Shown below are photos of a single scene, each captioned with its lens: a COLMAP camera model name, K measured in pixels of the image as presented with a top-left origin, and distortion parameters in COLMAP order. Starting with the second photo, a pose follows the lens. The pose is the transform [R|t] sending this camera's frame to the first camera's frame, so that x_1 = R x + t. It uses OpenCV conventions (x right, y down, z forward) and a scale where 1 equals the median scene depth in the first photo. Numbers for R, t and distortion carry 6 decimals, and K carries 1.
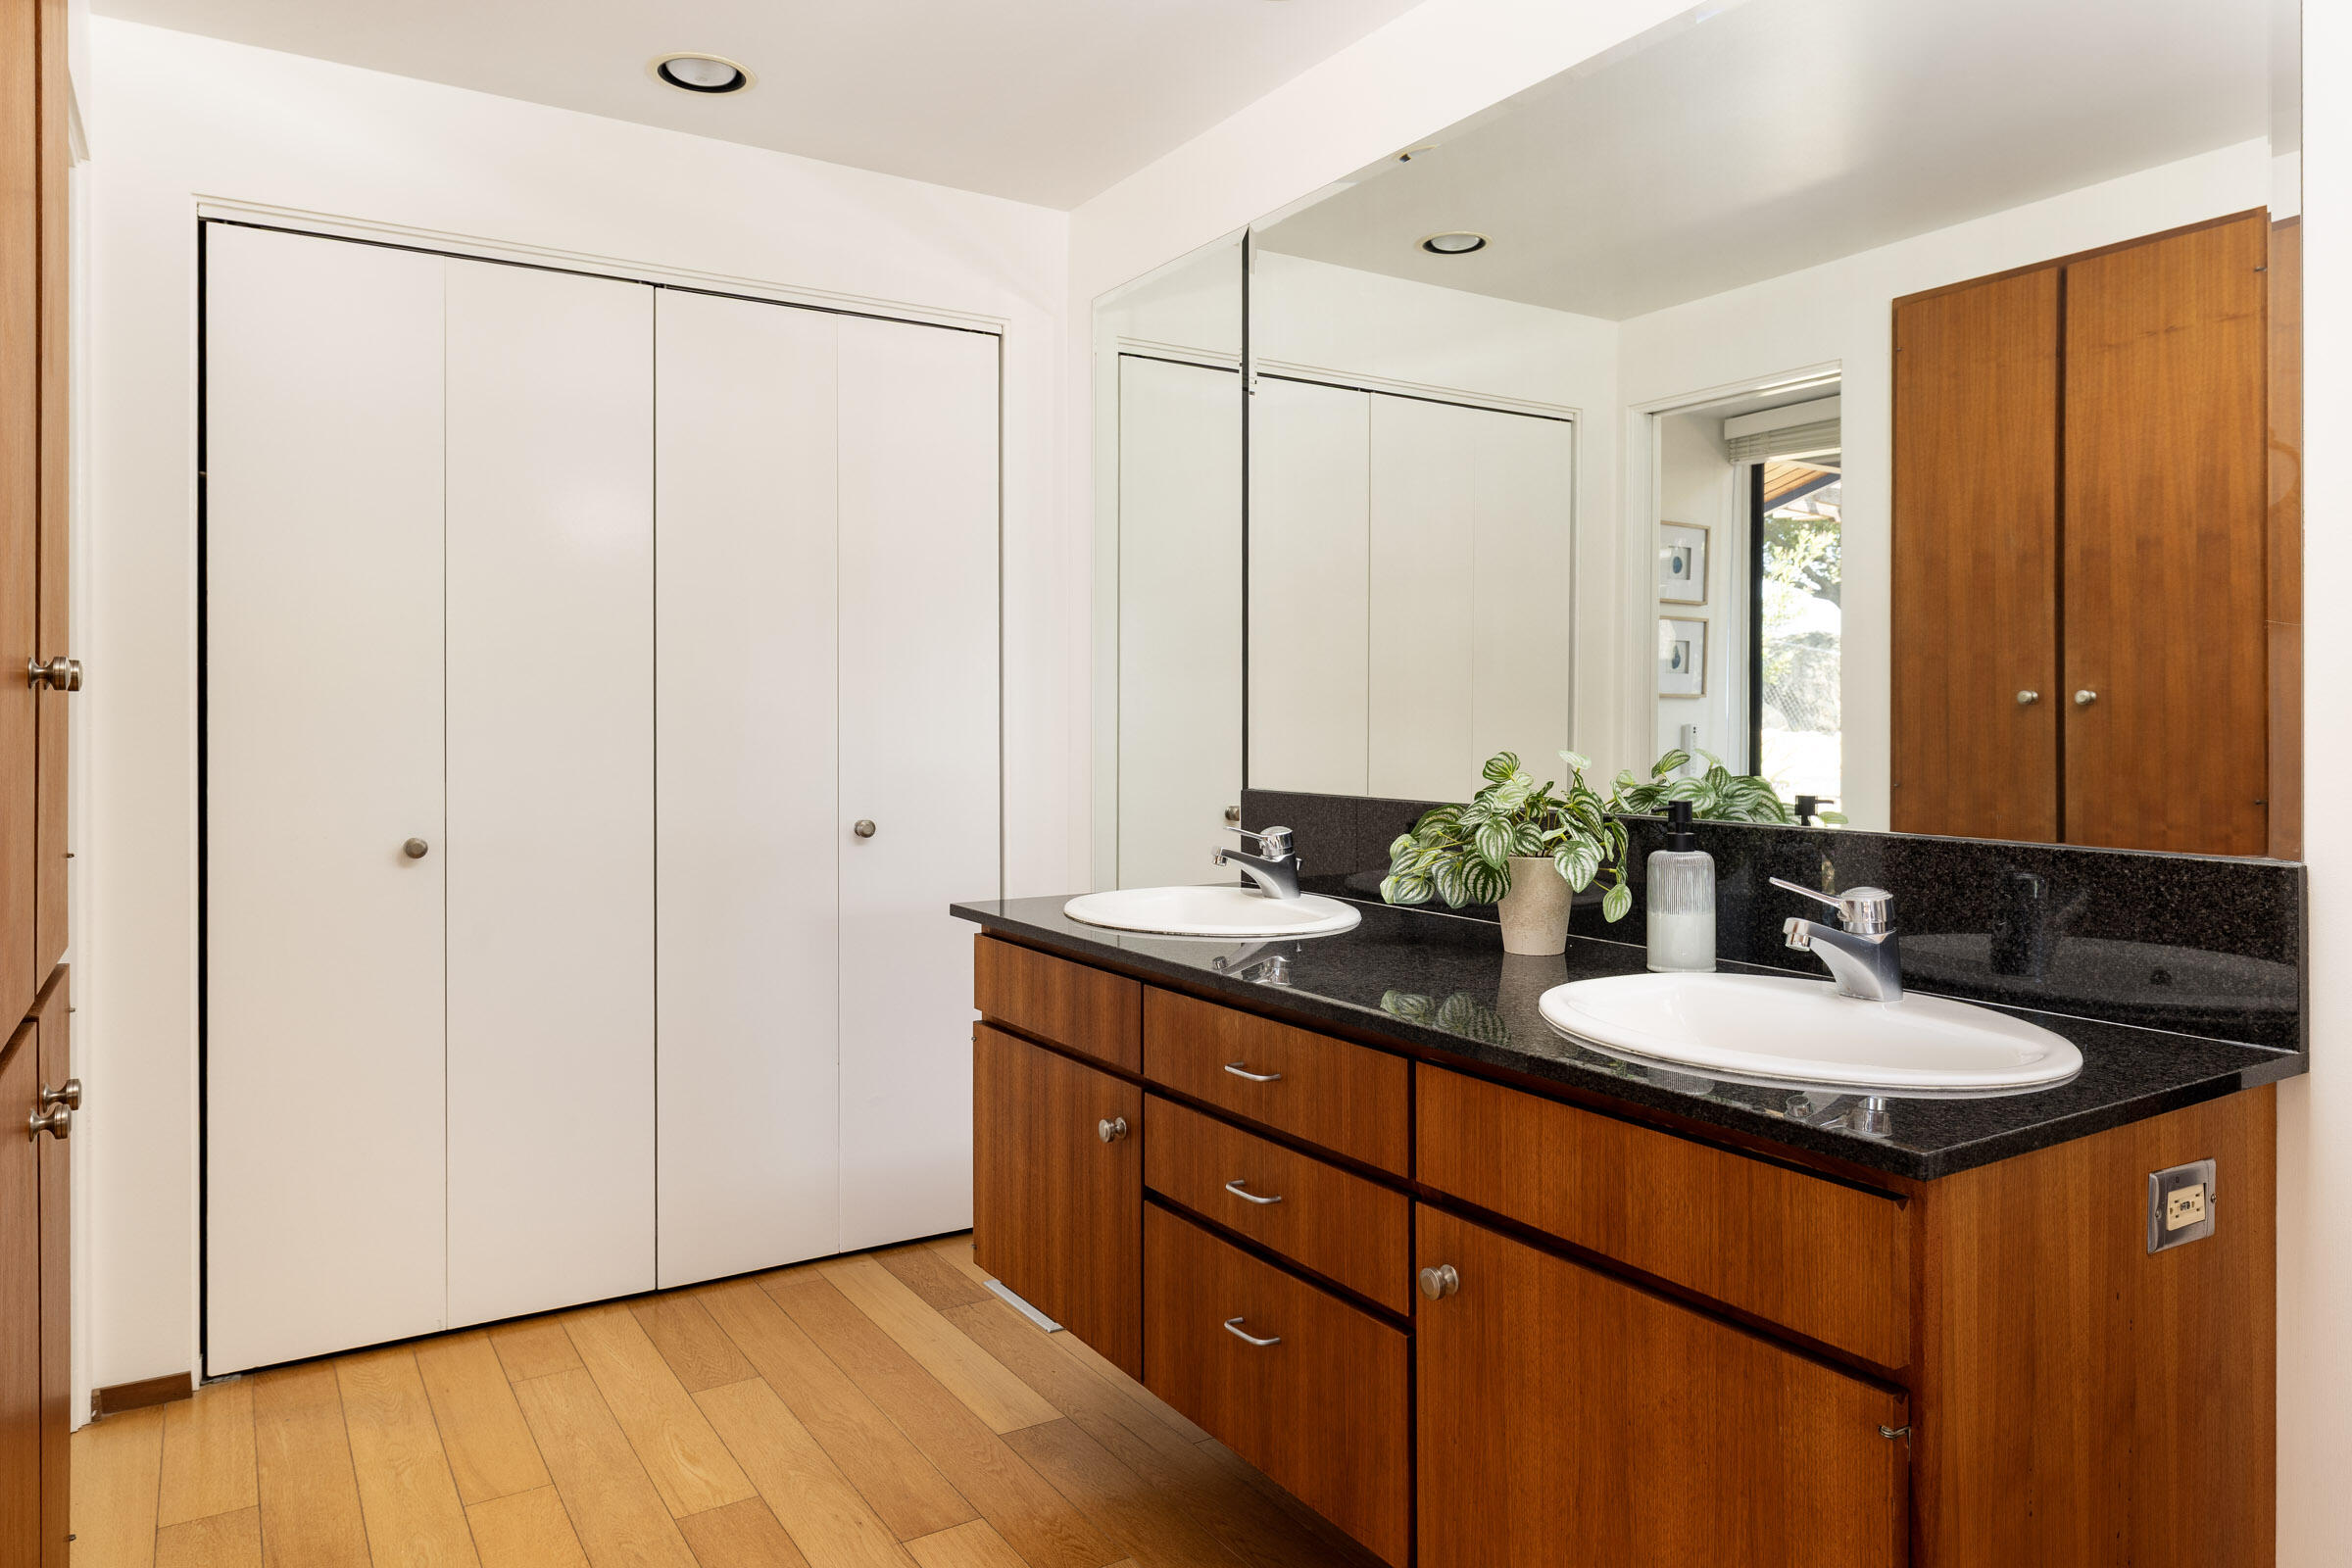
lens RADIAL K [[1511.1, 0, 1176.0], [0, 1511.1, 784.0], [0, 0, 1]] dist [0.000014, 0.000196]
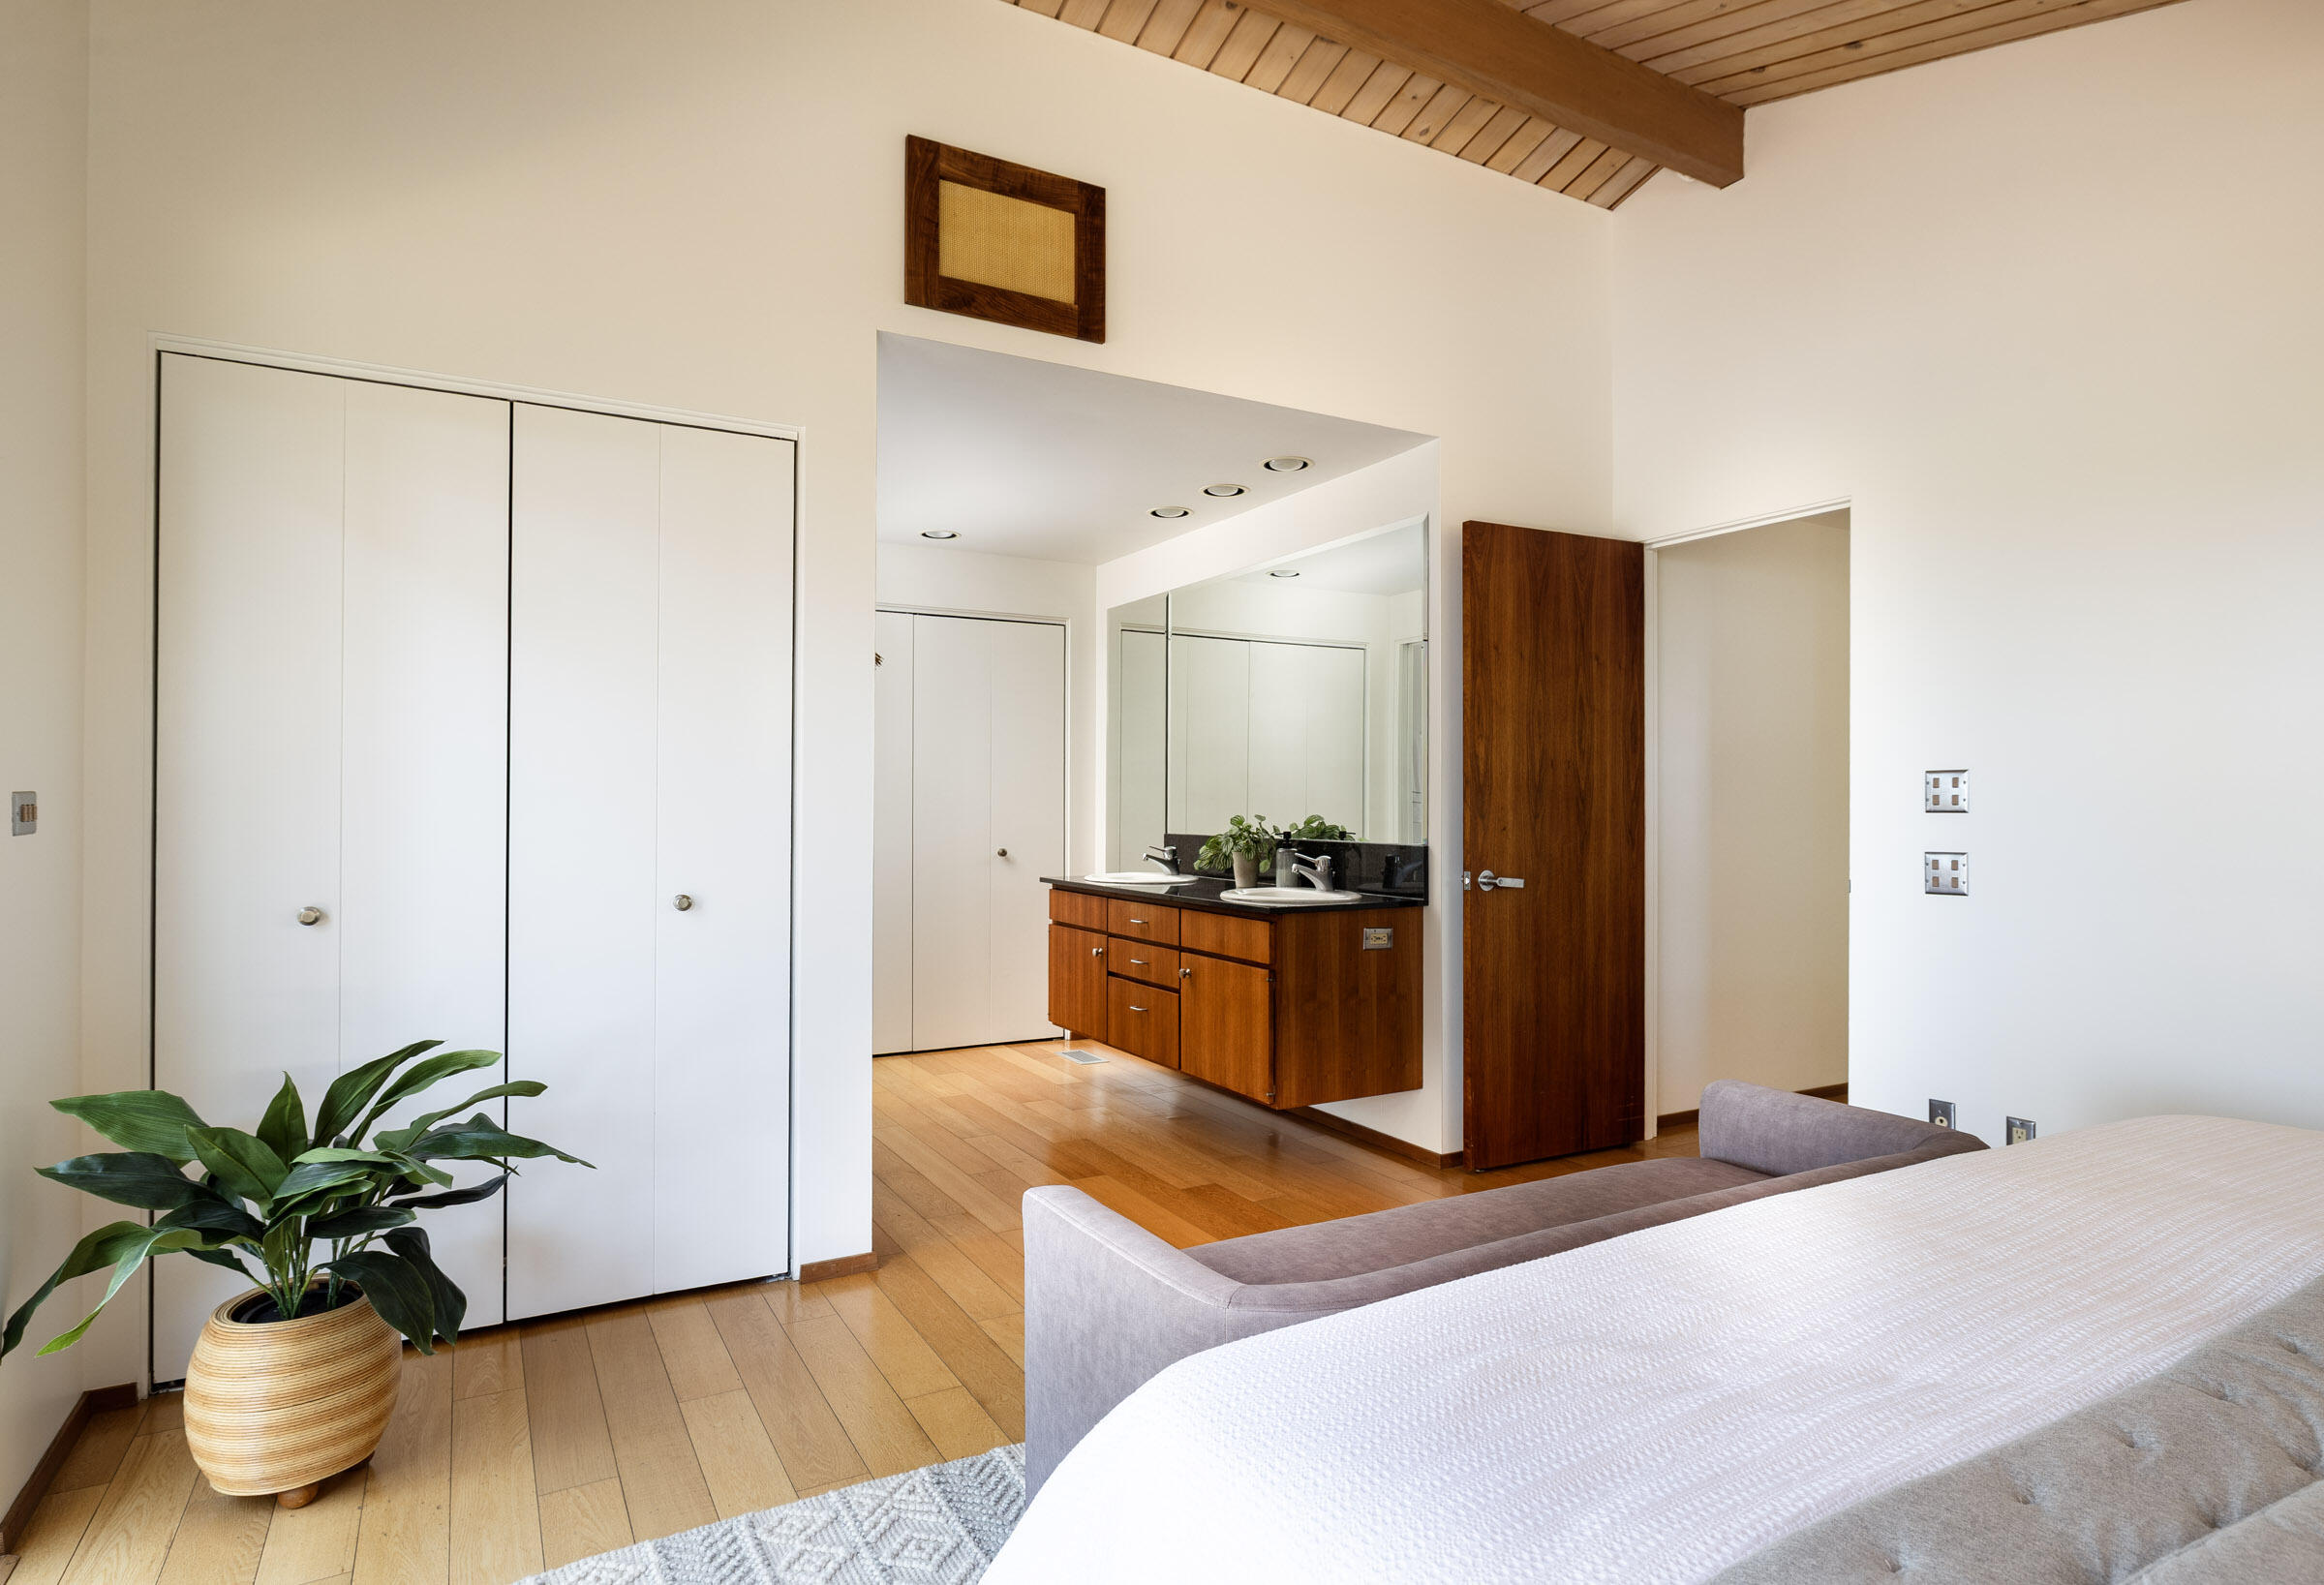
lens RADIAL K [[1231.5, 0, 1162.0], [0, 1231.5, 792.5], [0, 0, 1]] dist [-0.000089, -0.000007]
pose [[0.998738, -0.007293, -0.049690, 0.199581], [0.004984, 0.998908, -0.046446, 0.041766], [0.049974, 0.046140, 0.997684, -1.329805]]
